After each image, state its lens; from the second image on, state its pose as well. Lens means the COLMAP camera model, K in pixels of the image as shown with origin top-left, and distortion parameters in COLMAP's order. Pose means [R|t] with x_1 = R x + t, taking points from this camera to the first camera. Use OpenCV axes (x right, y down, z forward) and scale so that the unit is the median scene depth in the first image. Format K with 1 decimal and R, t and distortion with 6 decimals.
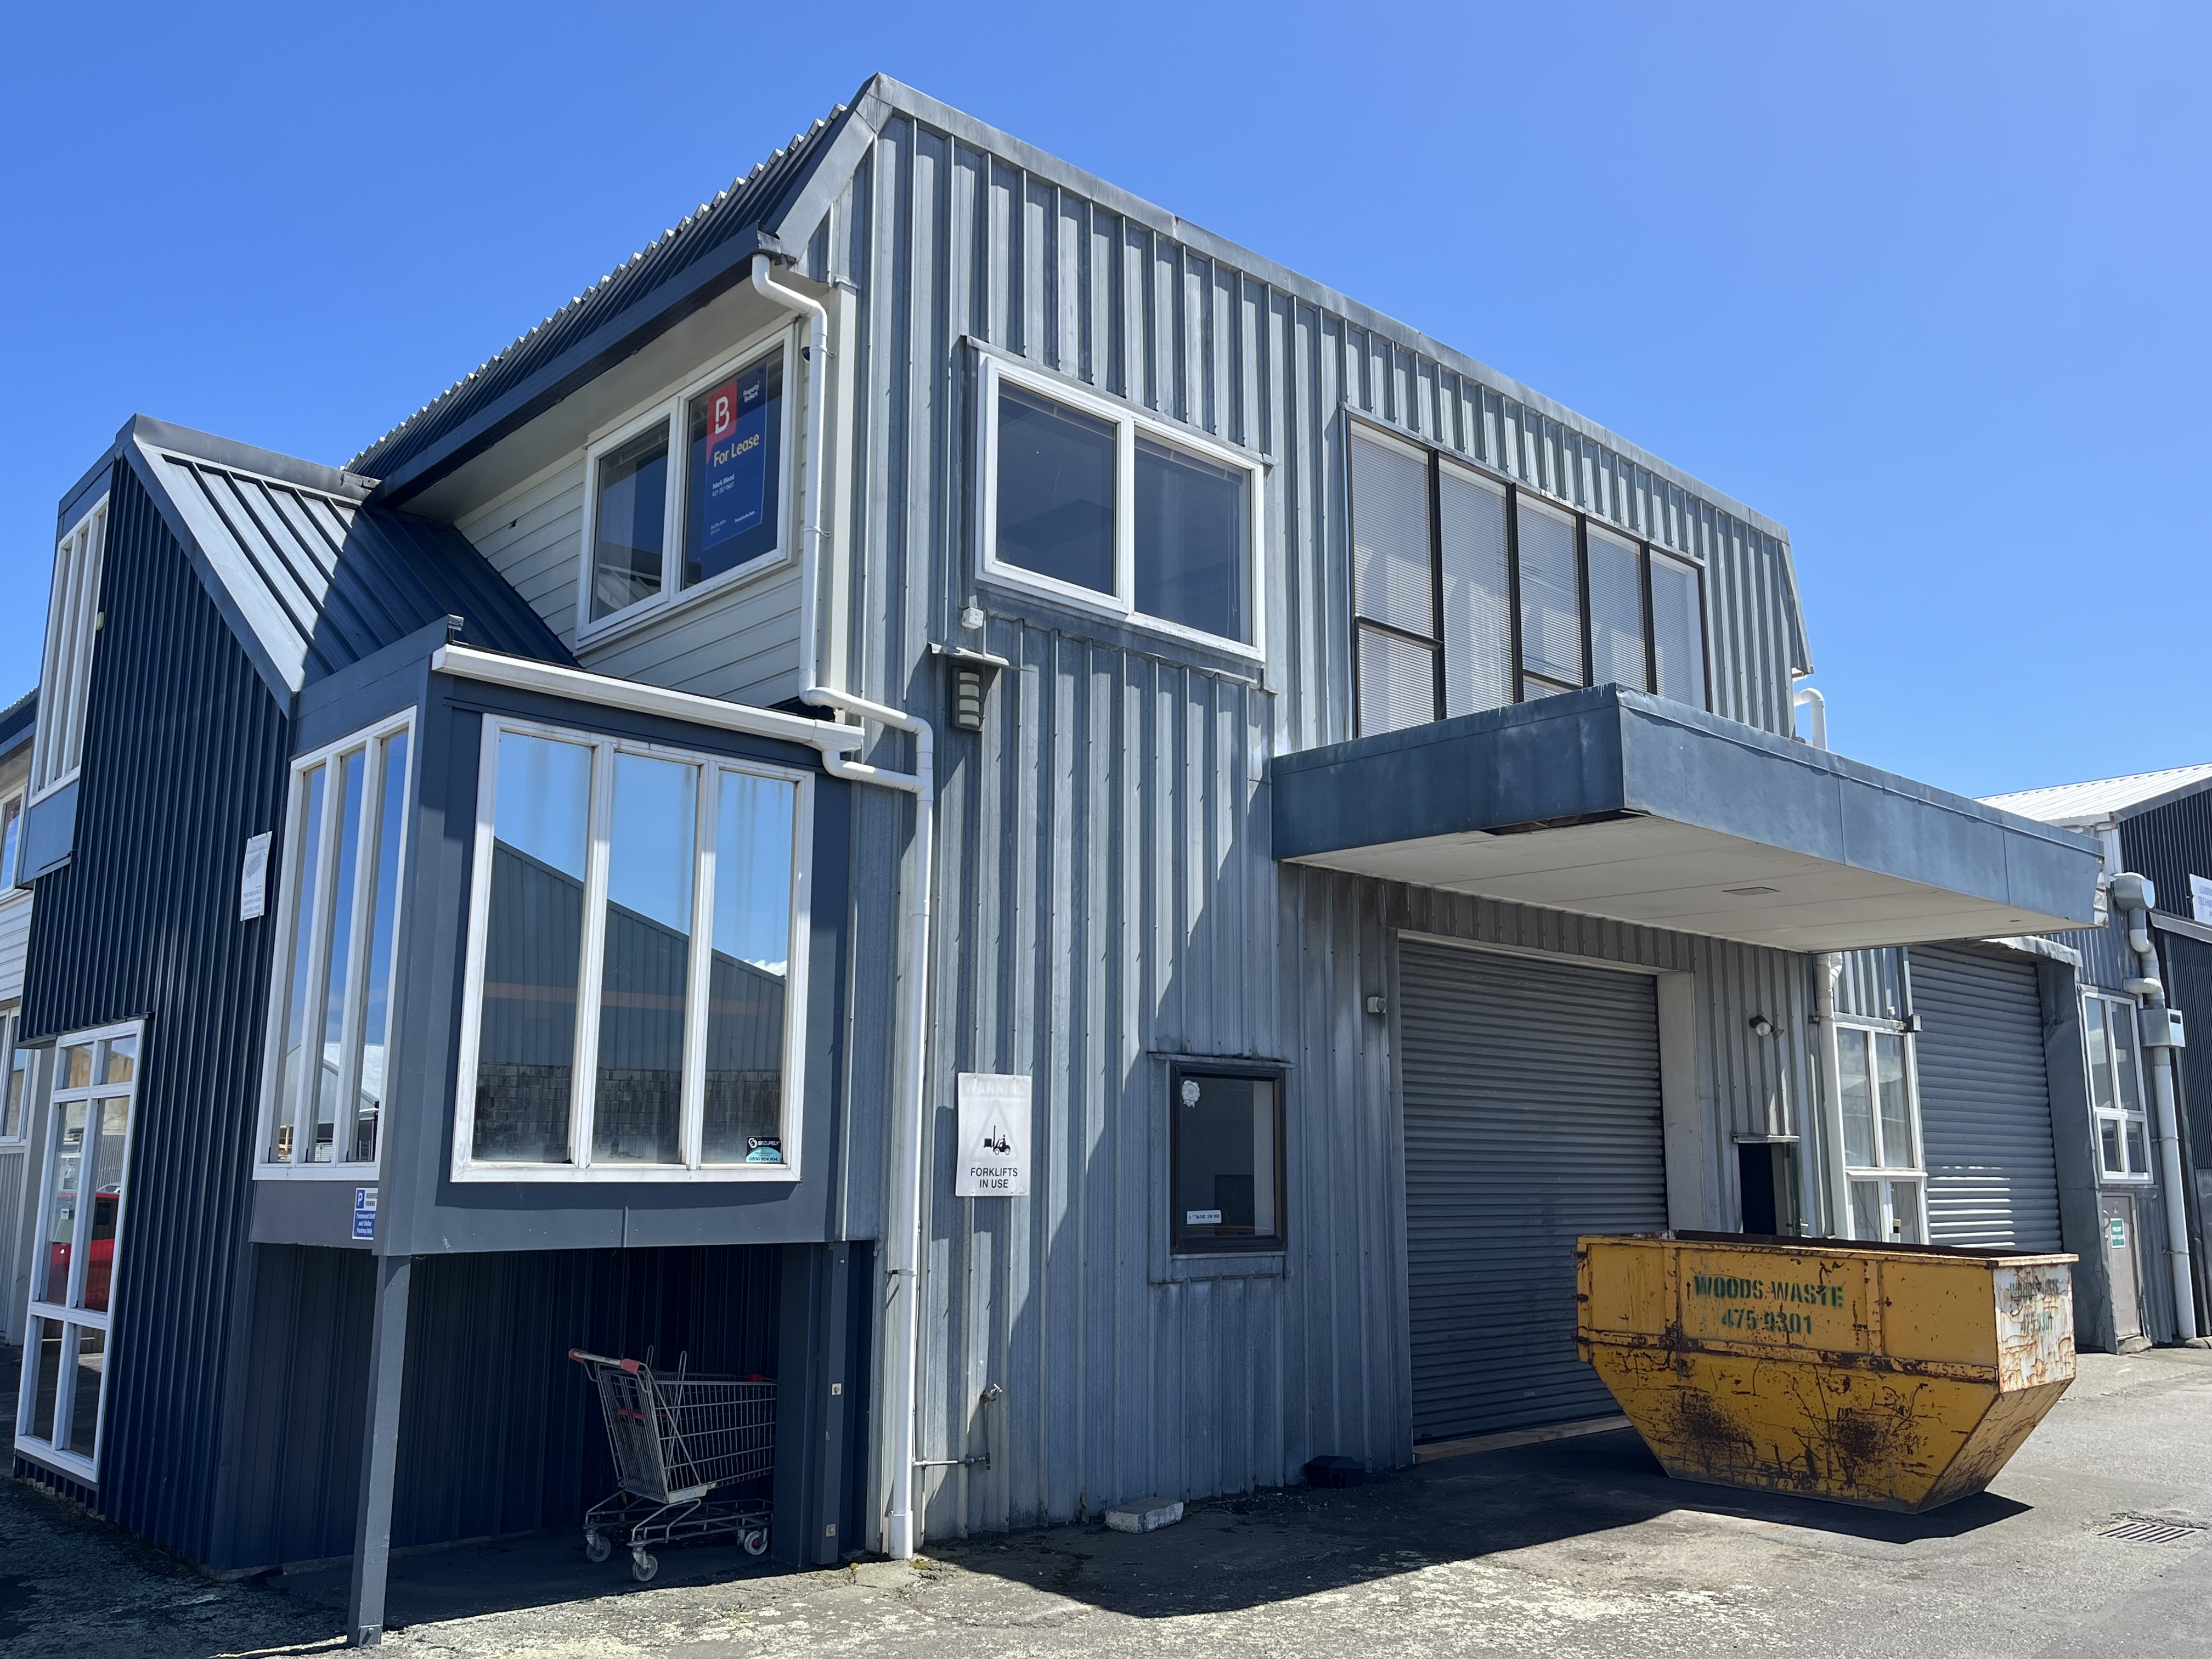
lens RADIAL K [[1836.7, 0, 1133.9], [0, 1836.7, 840.0], [0, 0, 1]] dist [0.079856, -0.103316]
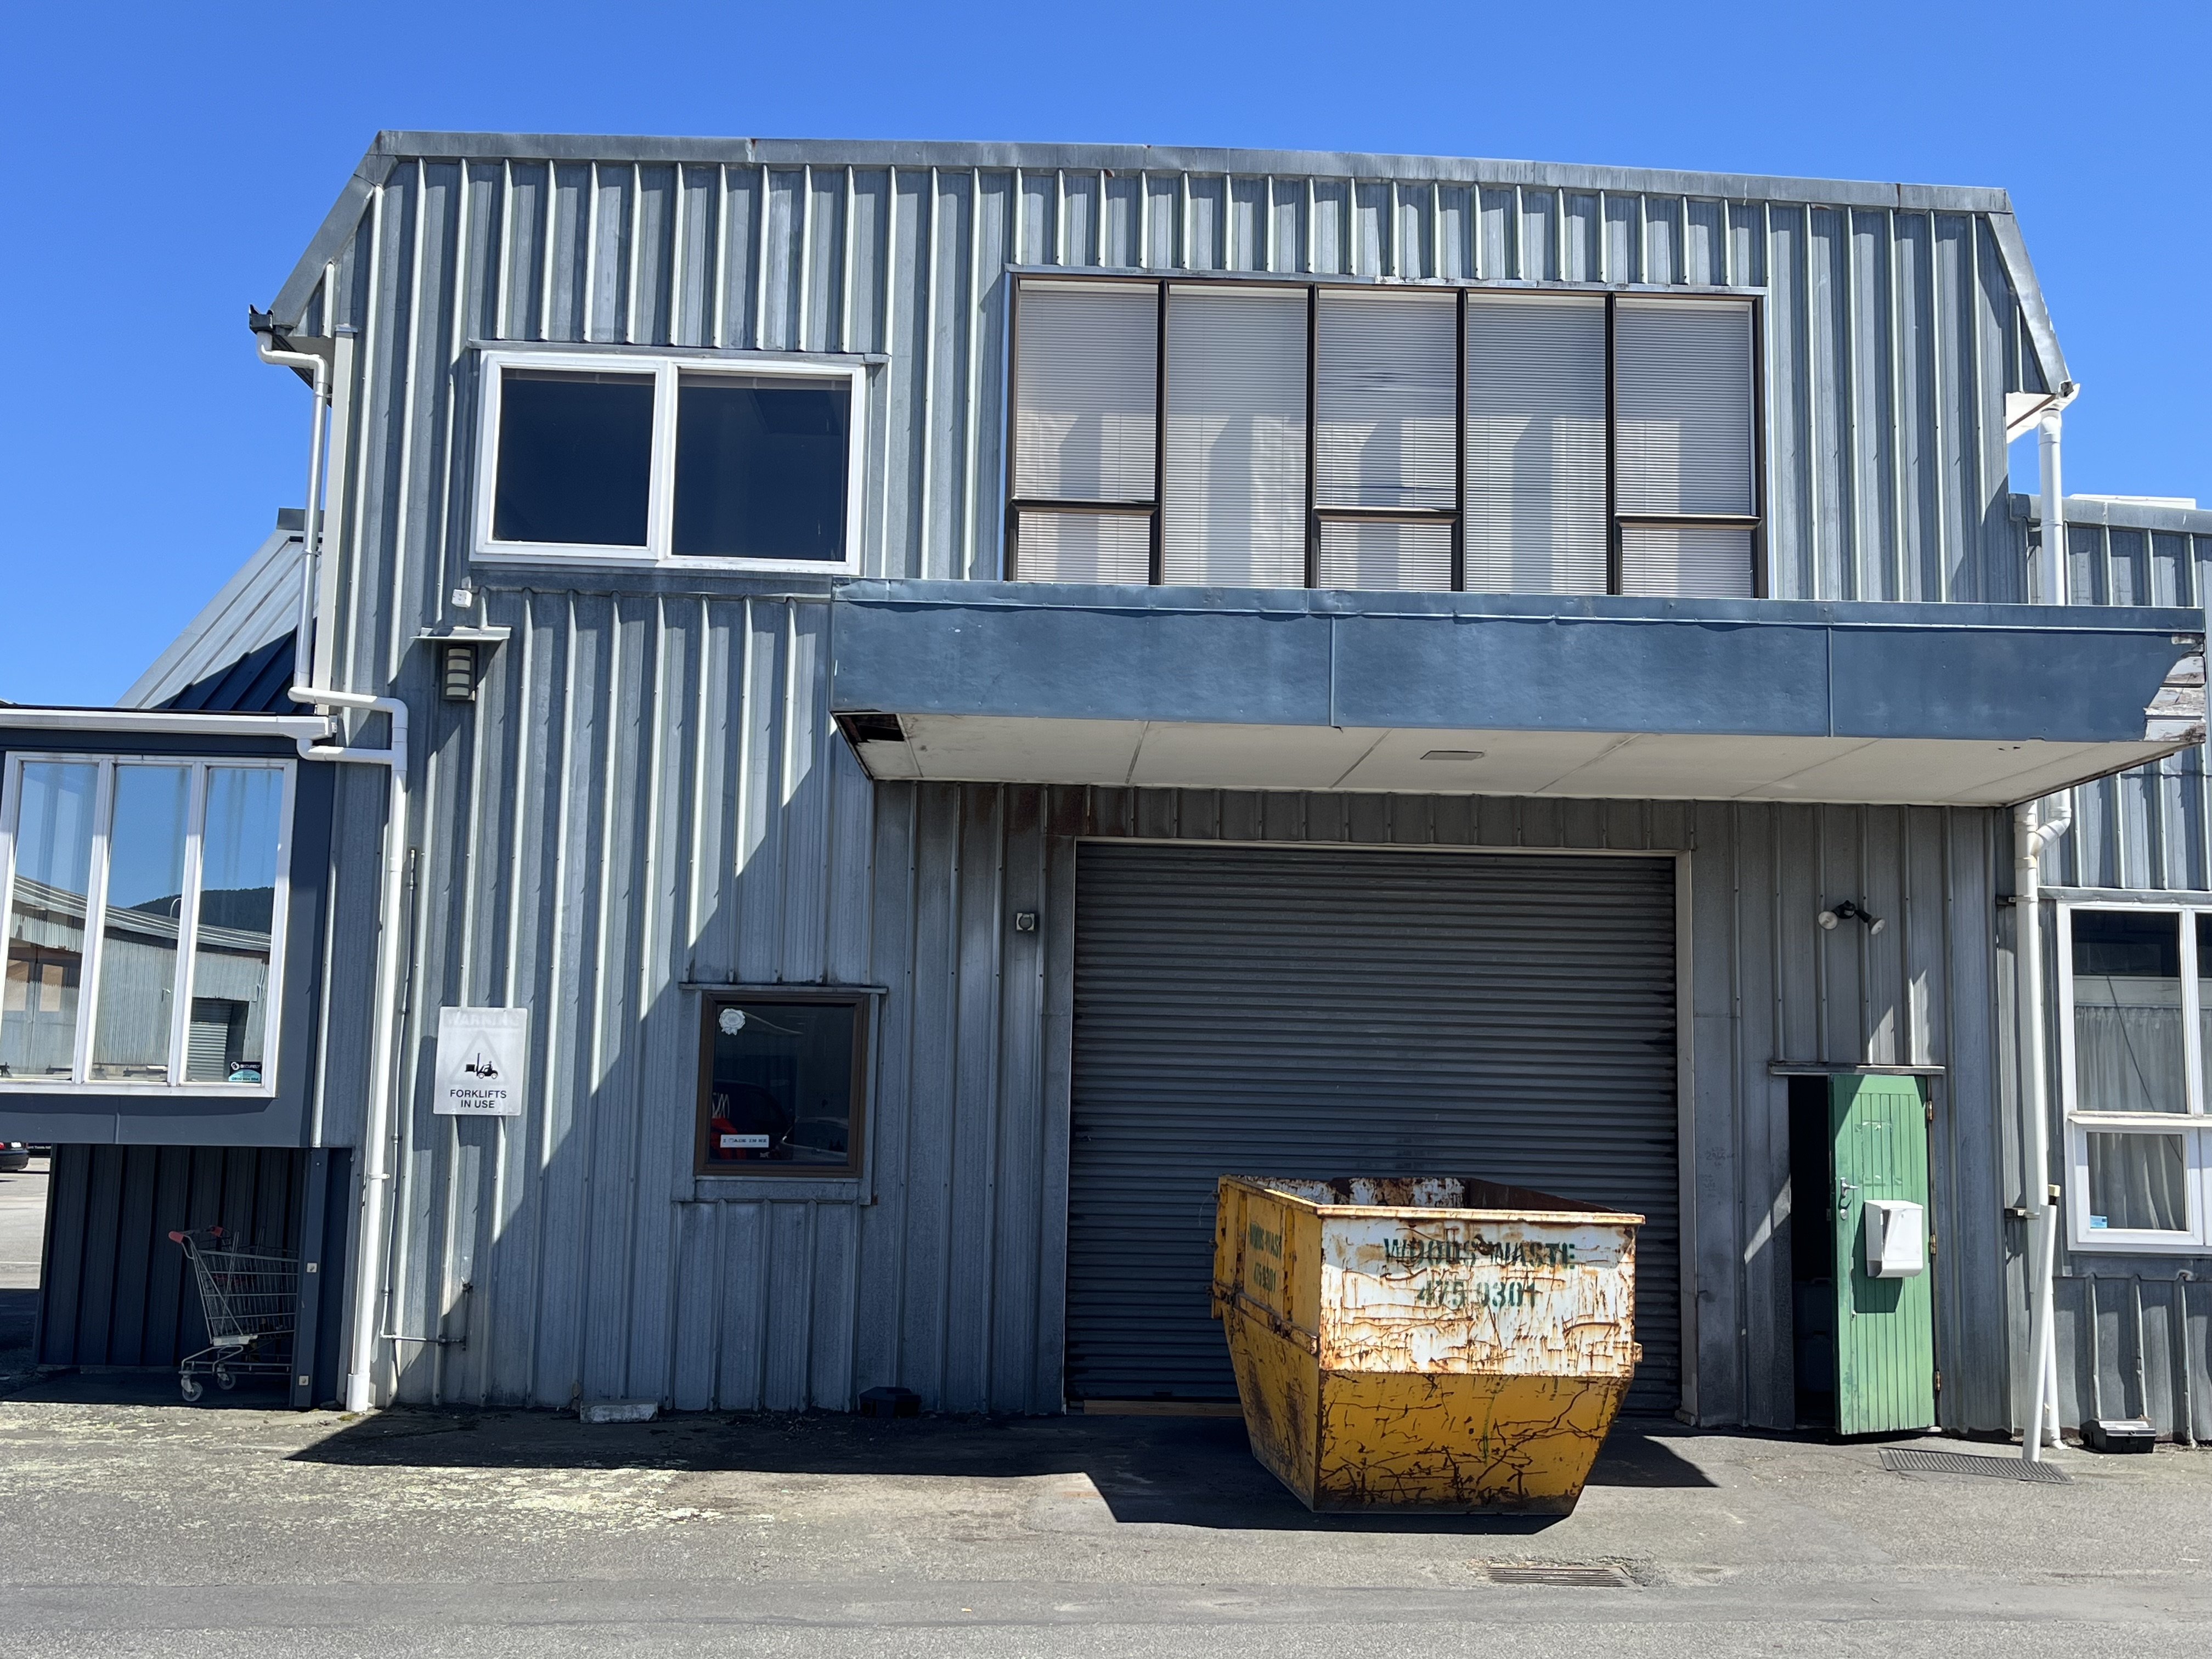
lens RADIAL K [[2254.6, 0, 1106.0], [0, 2254.6, 829.5], [0, 0, 1]] dist [0.052519, -0.051222]
pose [[0.746826, -0.071318, -0.661184, 1.048590], [0.101496, 0.994809, 0.007339, 0.045189], [0.657228, -0.072588, 0.750188, 0.210908]]
